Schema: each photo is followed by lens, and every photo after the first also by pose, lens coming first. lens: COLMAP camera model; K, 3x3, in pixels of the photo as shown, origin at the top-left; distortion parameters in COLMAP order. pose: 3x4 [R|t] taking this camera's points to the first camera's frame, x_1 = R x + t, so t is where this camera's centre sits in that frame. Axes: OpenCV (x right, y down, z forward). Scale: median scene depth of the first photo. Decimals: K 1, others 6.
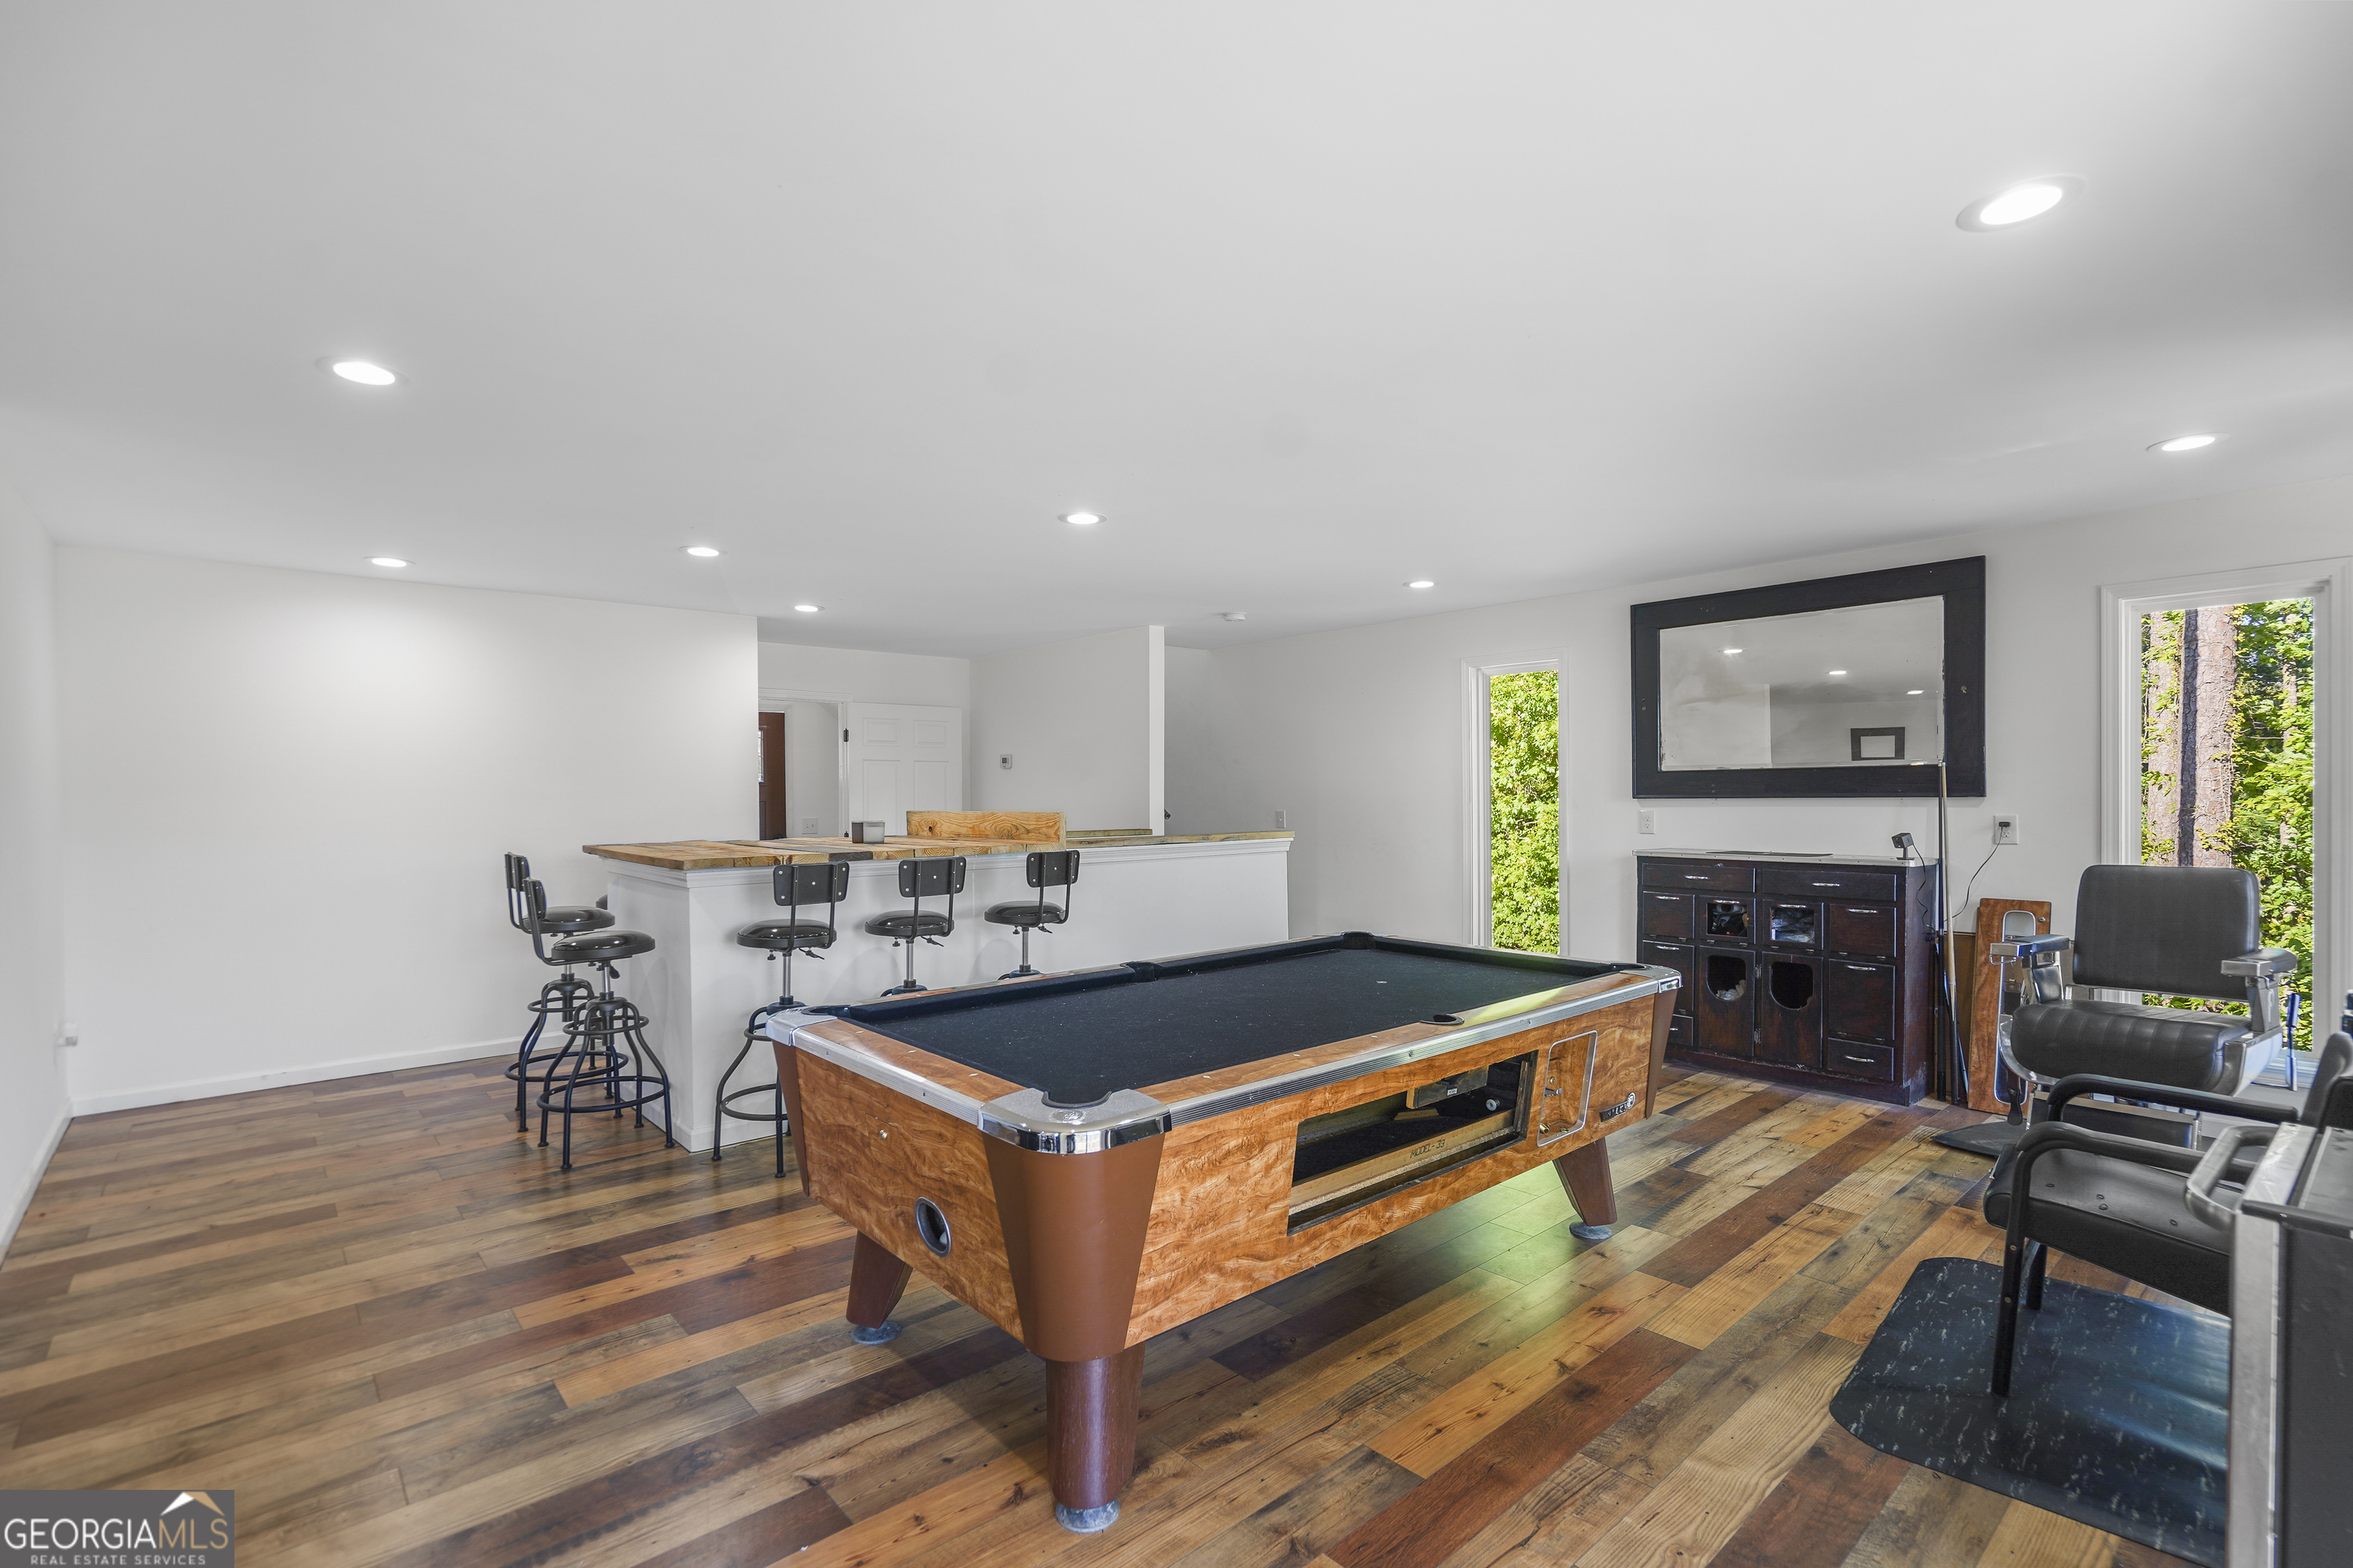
lens RADIAL K [[1091.1, 0, 1174.6], [0, 1091.1, 804.4], [0, 0, 1]] dist [-0.004564, 0.003026]
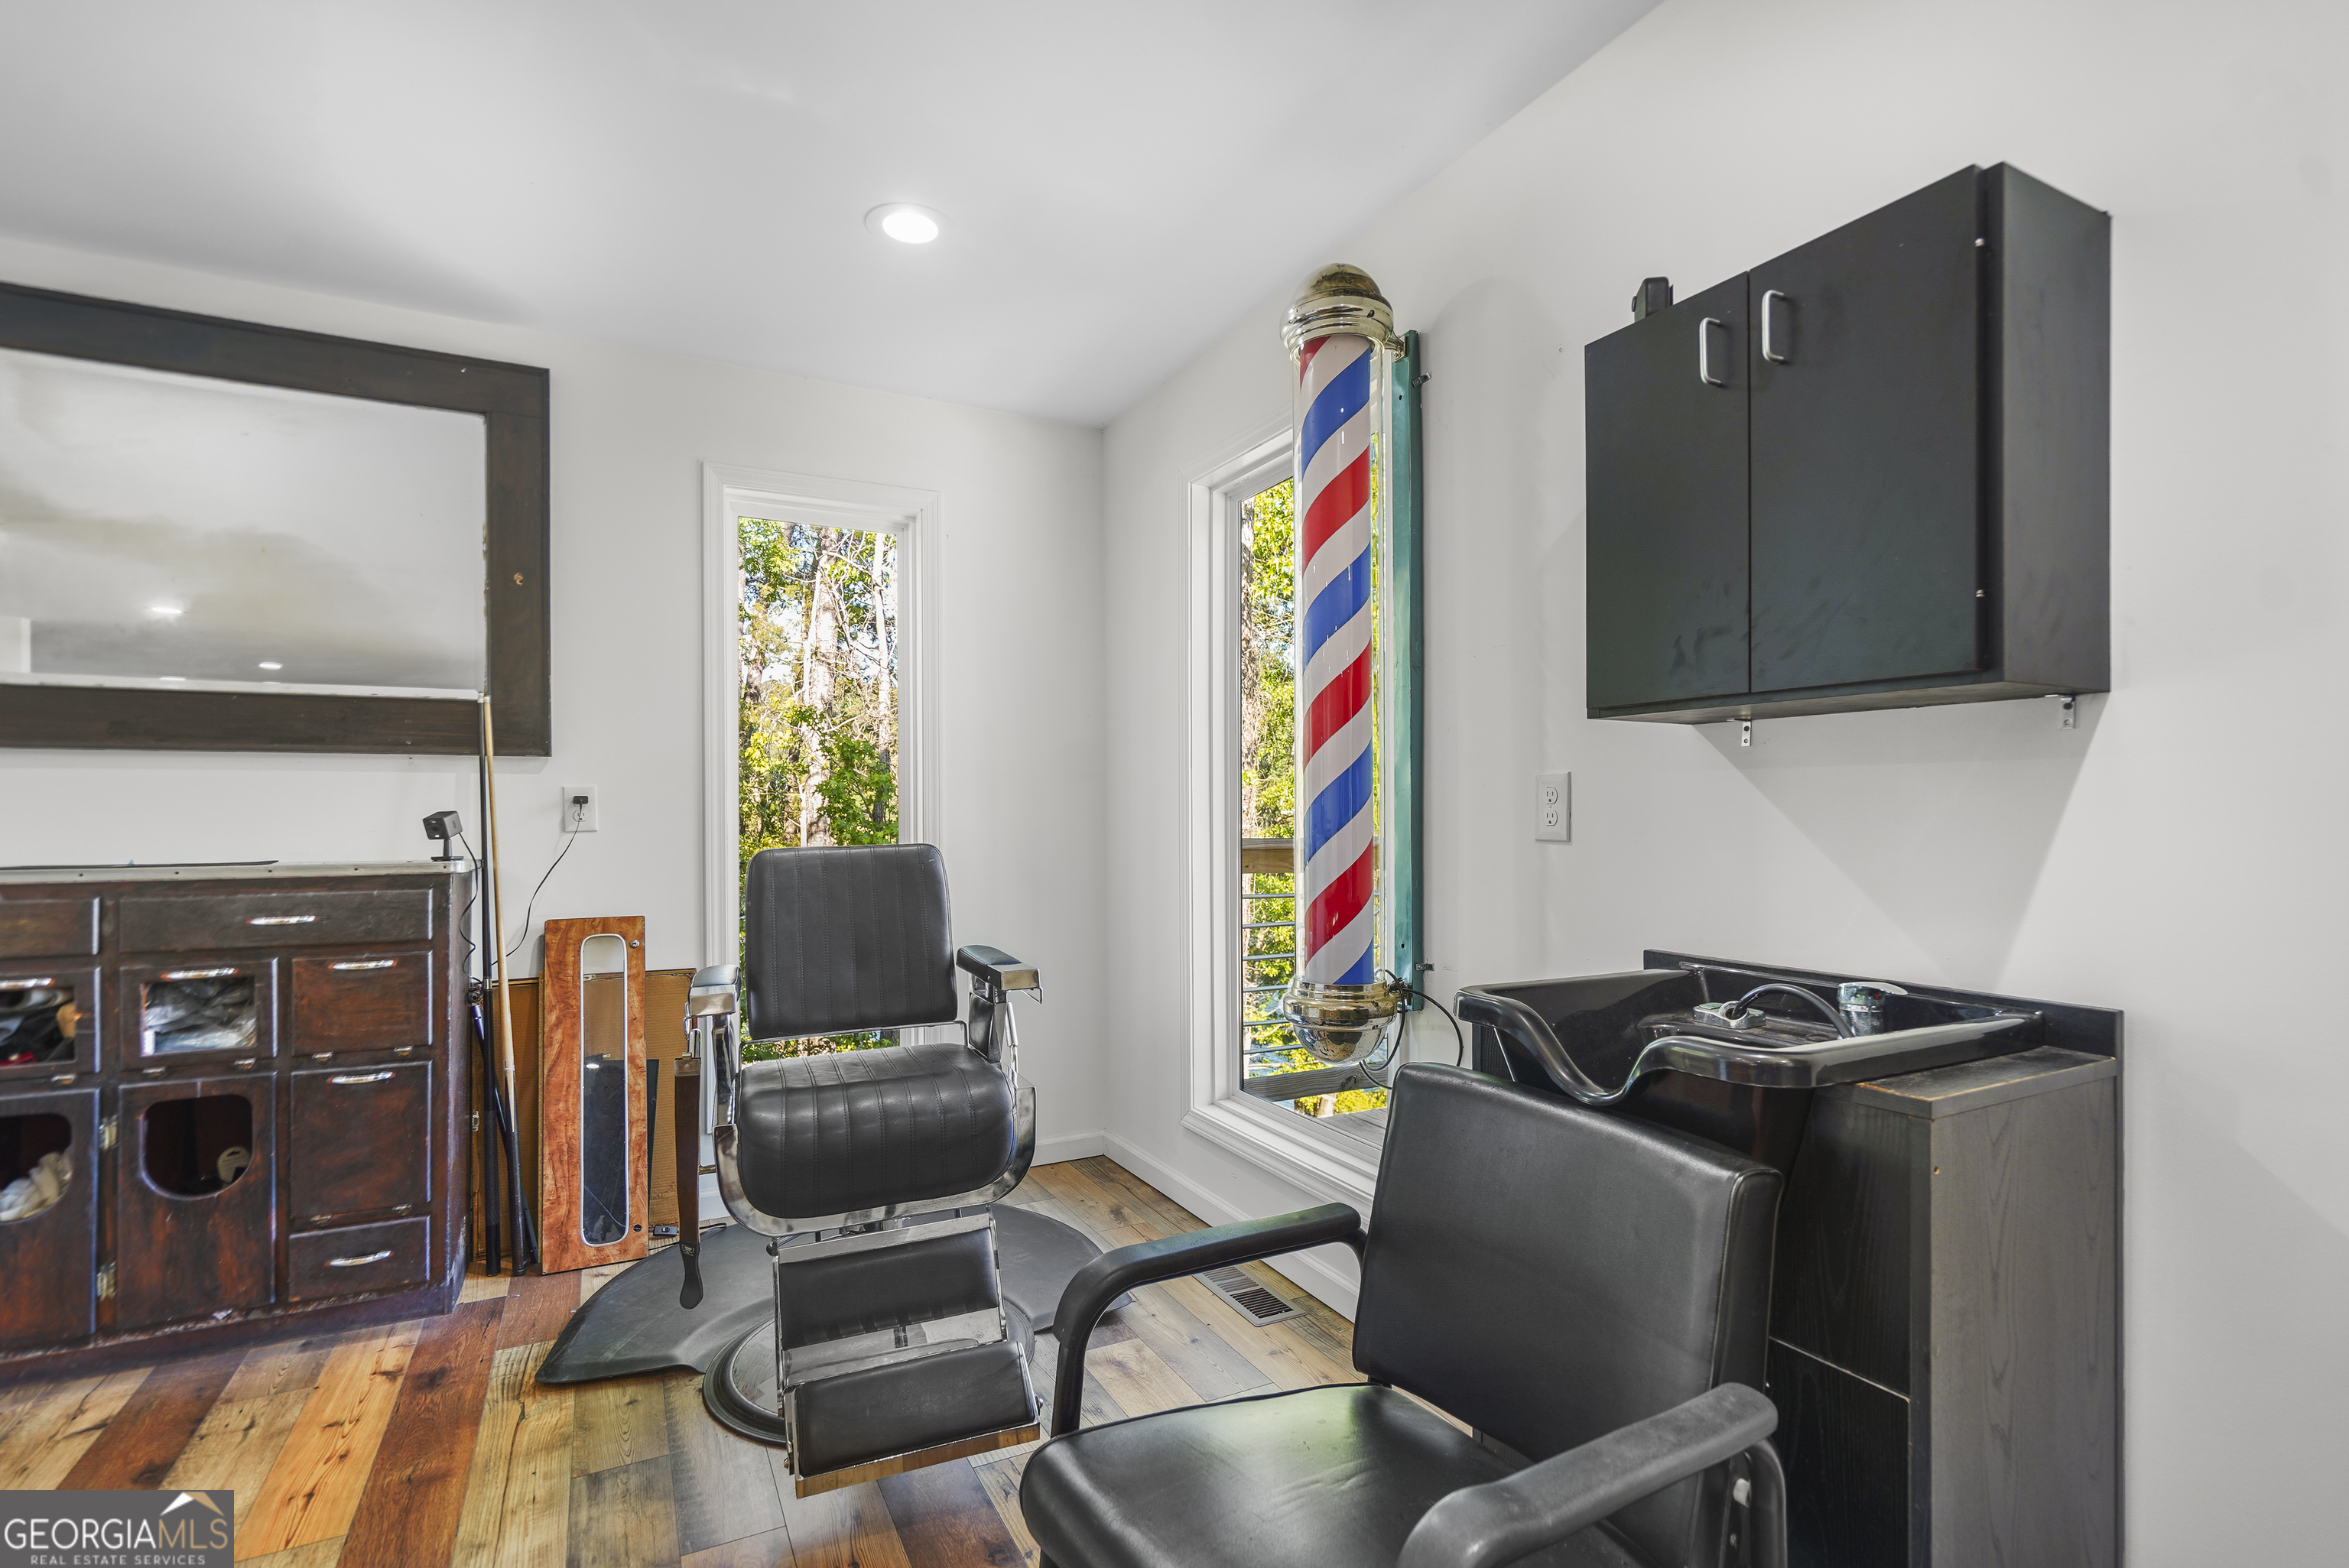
lens RADIAL K [[1089.1, 0, 1173.3], [0, 1089.1, 814.6], [0, 0, 1]] dist [-0.004564, 0.003026]
pose [[0.241179, 0.004859, 0.970468, 0.229731], [0.009524, 0.999927, -0.007373, 0.034924], [-0.970434, 0.011021, 0.241116, 0.513201]]
